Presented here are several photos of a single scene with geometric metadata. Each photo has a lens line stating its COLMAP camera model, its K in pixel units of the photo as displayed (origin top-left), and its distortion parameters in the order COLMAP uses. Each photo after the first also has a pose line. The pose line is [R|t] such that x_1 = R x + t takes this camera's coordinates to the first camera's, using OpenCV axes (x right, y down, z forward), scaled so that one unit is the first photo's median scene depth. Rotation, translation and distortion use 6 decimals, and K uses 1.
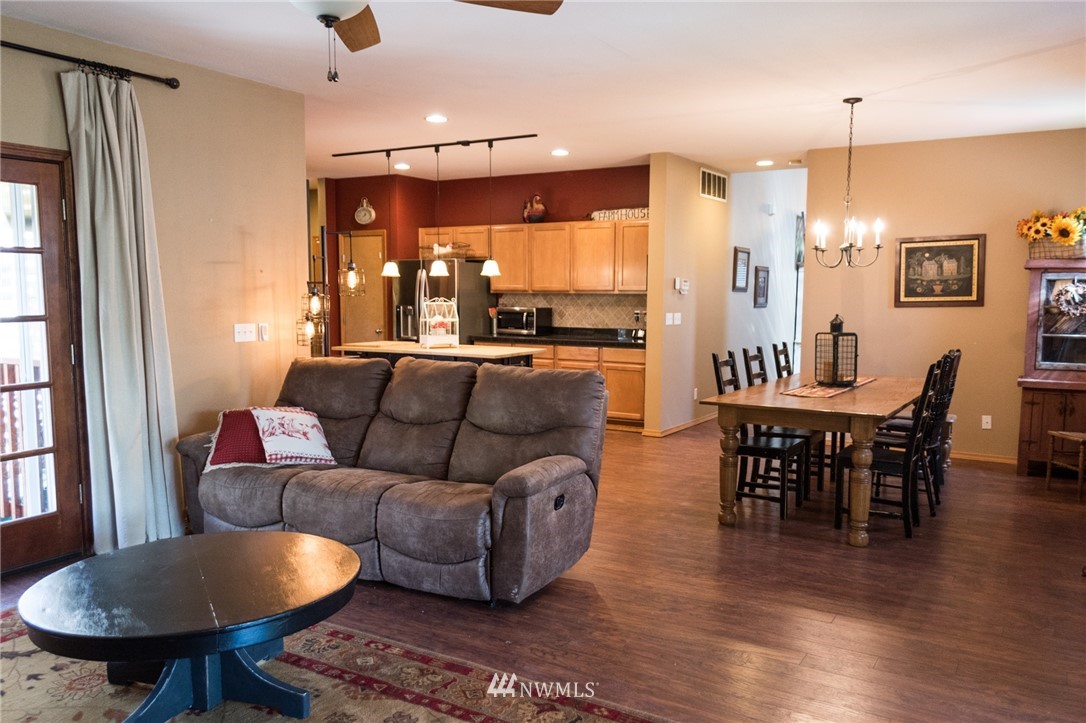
lens RADIAL K [[844.2, 0, 542.5], [0, 844.2, 378.9], [0, 0, 1]] dist [0.032526, -0.000673]
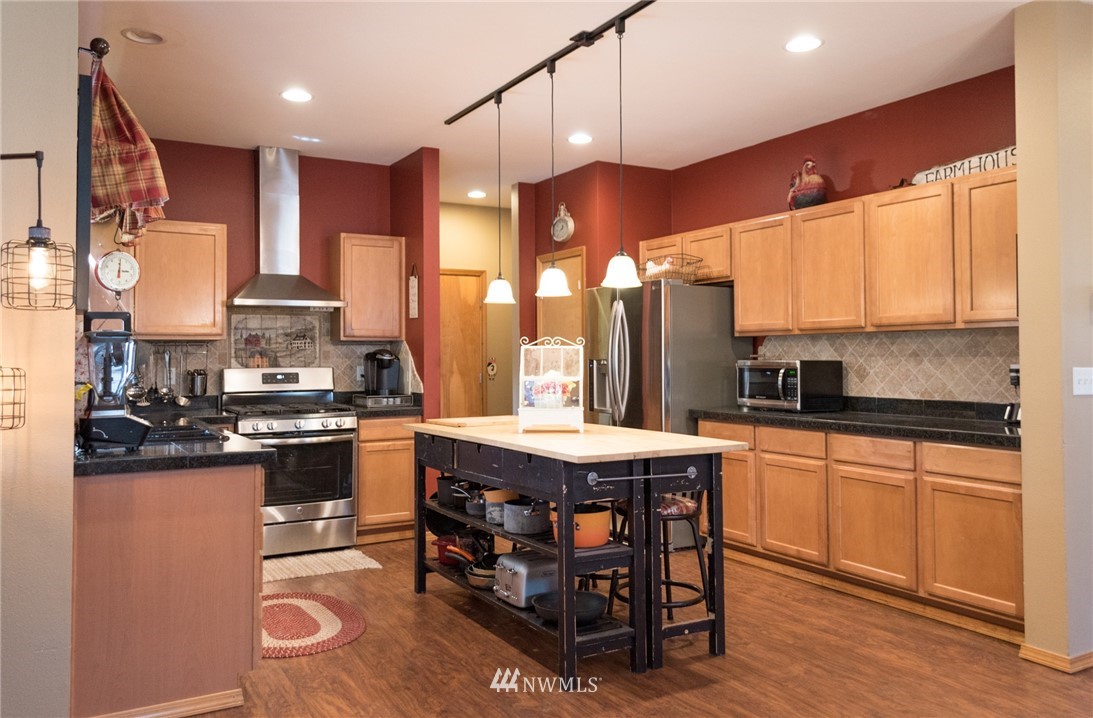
lens RADIAL K [[823.8, 0, 545.1], [0, 823.8, 333.3], [0, 0, 1]] dist [0.002344, -0.000729]
pose [[0.870735, -0.022725, -0.491227, 0.107700], [-0.044967, 0.991067, -0.125557, -0.028015], [0.489692, 0.131416, 0.861935, 0.465605]]
